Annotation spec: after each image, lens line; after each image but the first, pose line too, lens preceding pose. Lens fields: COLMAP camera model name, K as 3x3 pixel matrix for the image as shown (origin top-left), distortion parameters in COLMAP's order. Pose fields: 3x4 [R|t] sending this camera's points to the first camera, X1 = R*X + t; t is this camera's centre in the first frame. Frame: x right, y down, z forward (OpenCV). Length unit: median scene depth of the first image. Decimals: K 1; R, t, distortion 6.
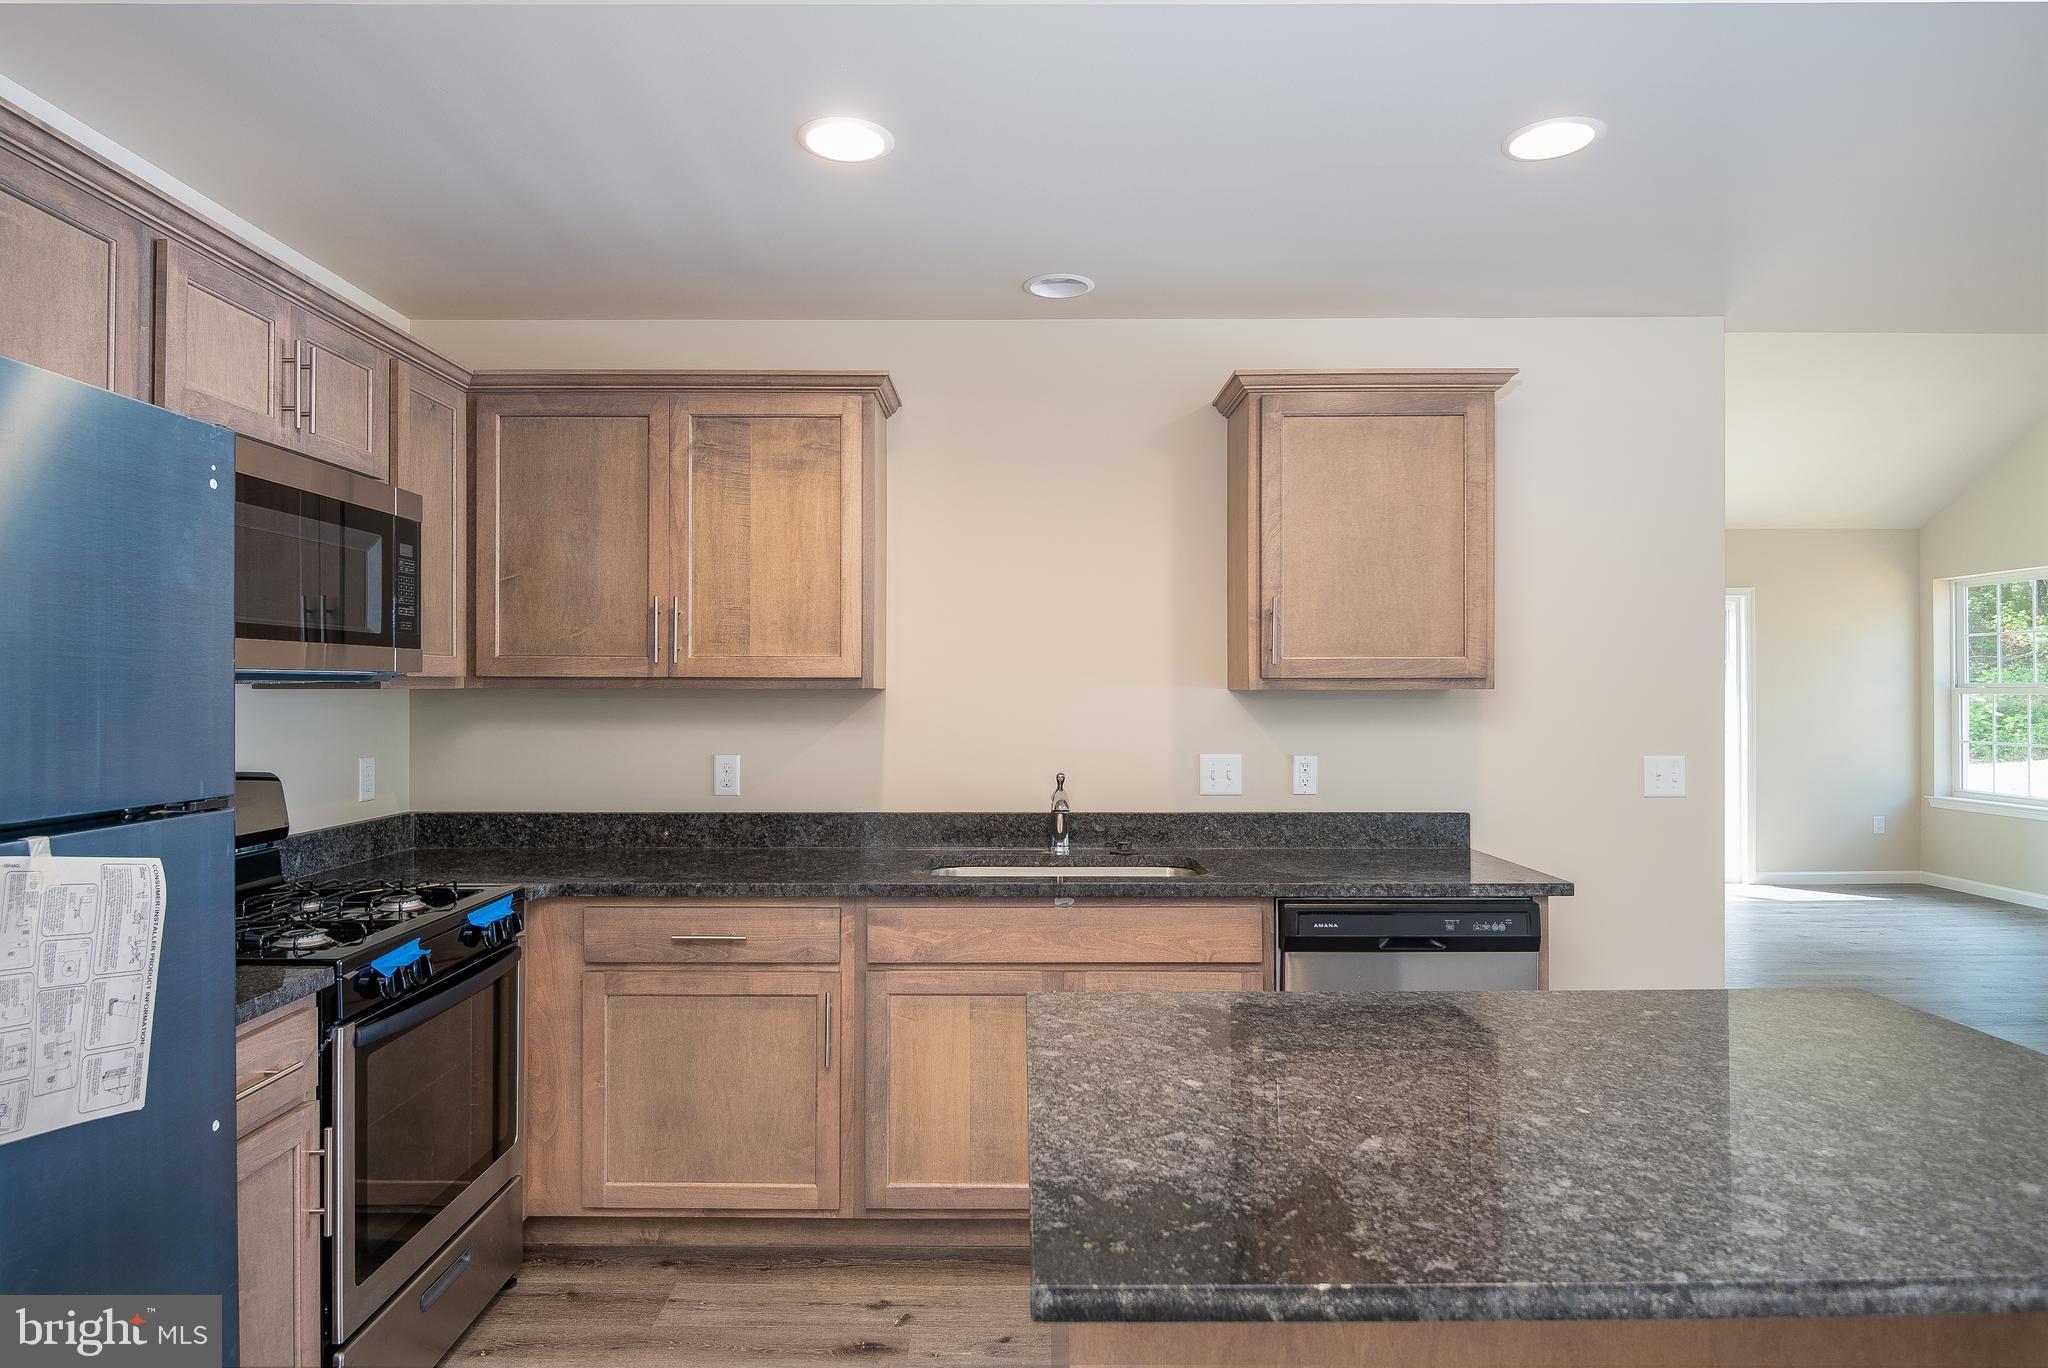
lens RADIAL K [[1182.5, 0, 1026.1], [0, 1182.5, 672.8], [0, 0, 1]] dist [0.000401, -0.013036]
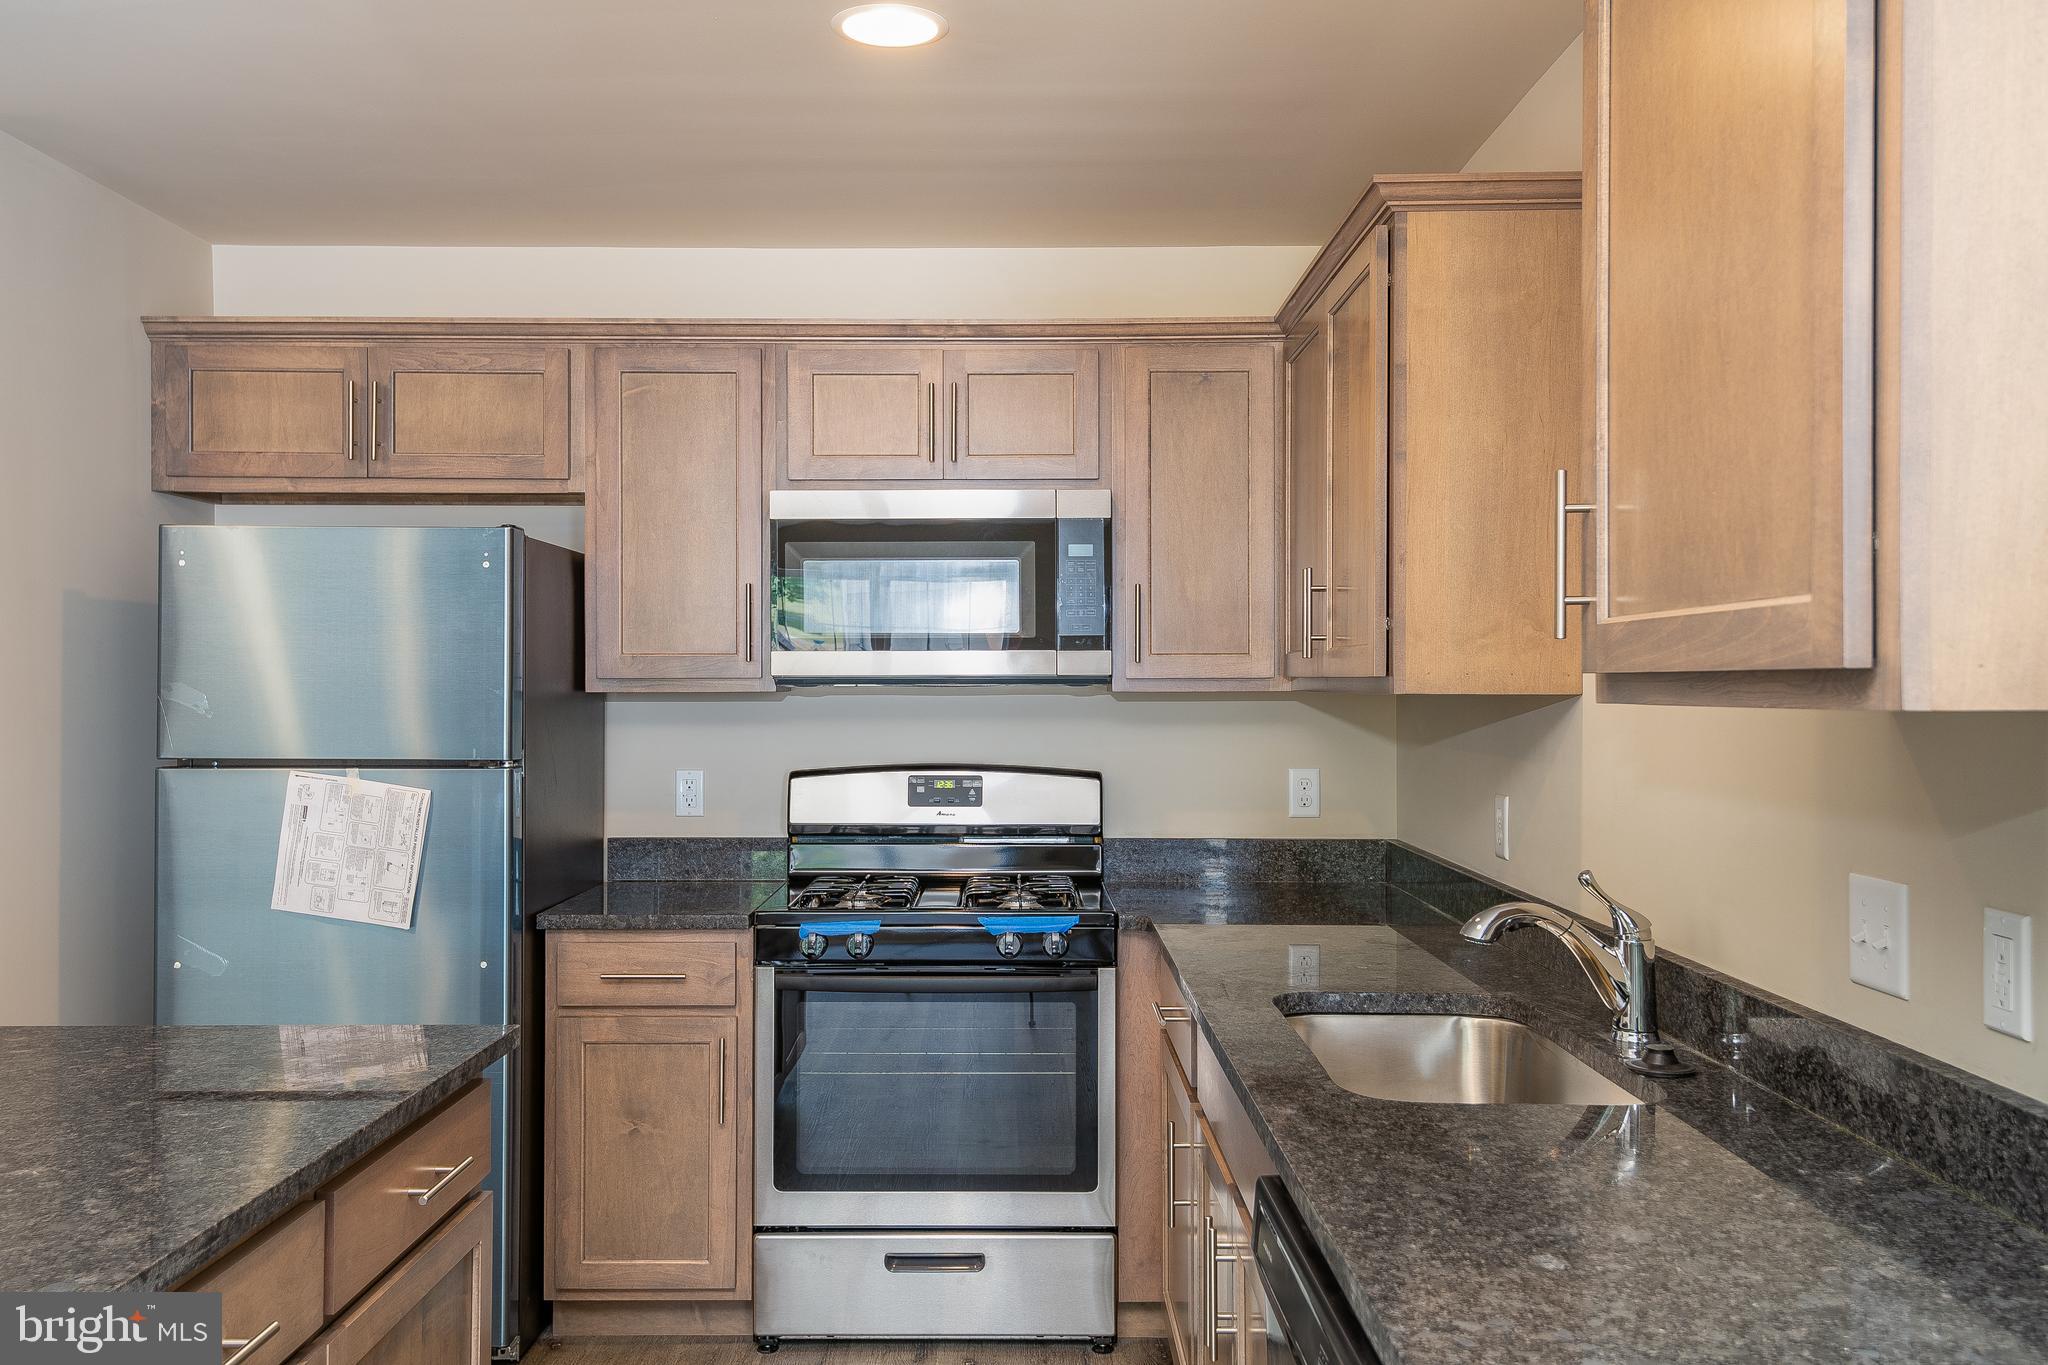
lens RADIAL K [[1783.5, 0, 1007.0], [0, 1783.5, 676.7], [0, 0, 1]] dist [0.021066, -0.002233]
pose [[-0.018458, -0.004838, -0.999818, 0.956610], [0.012449, 0.999910, -0.005068, 0.007710], [0.999752, -0.012540, -0.018396, 0.973606]]
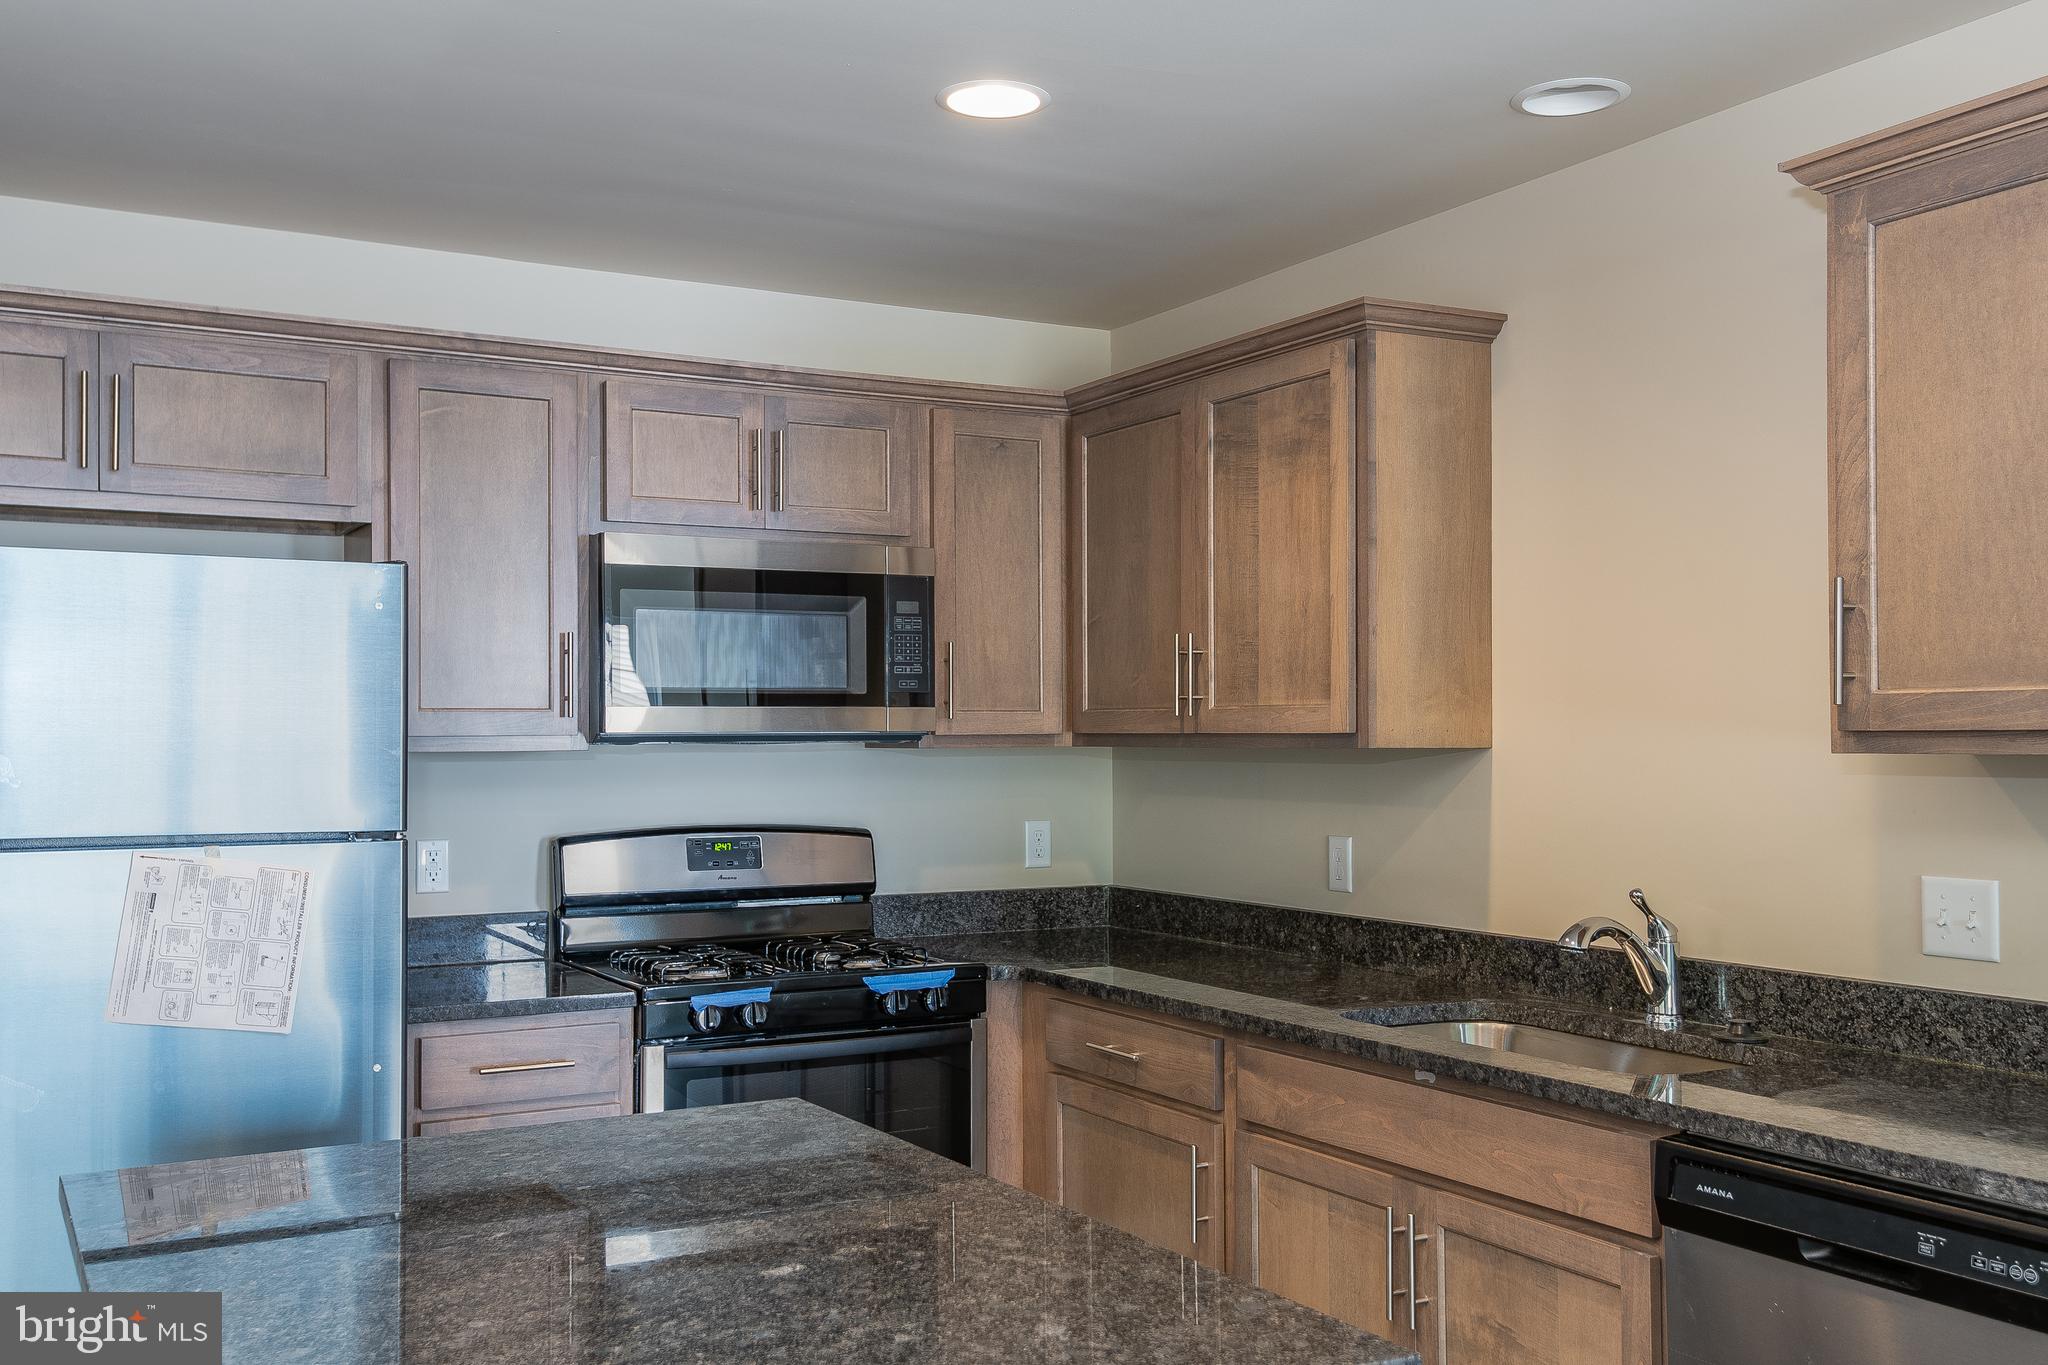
lens RADIAL K [[1931.1, 0, 1025.4], [0, 1931.1, 696.0], [0, 0, 1]] dist [0.018700, 0.000000]
pose [[0.483588, -0.020658, -0.875052, 0.930017], [0.014664, 0.999772, -0.015498, -0.003671], [0.875173, -0.005337, 0.483781, 0.313803]]
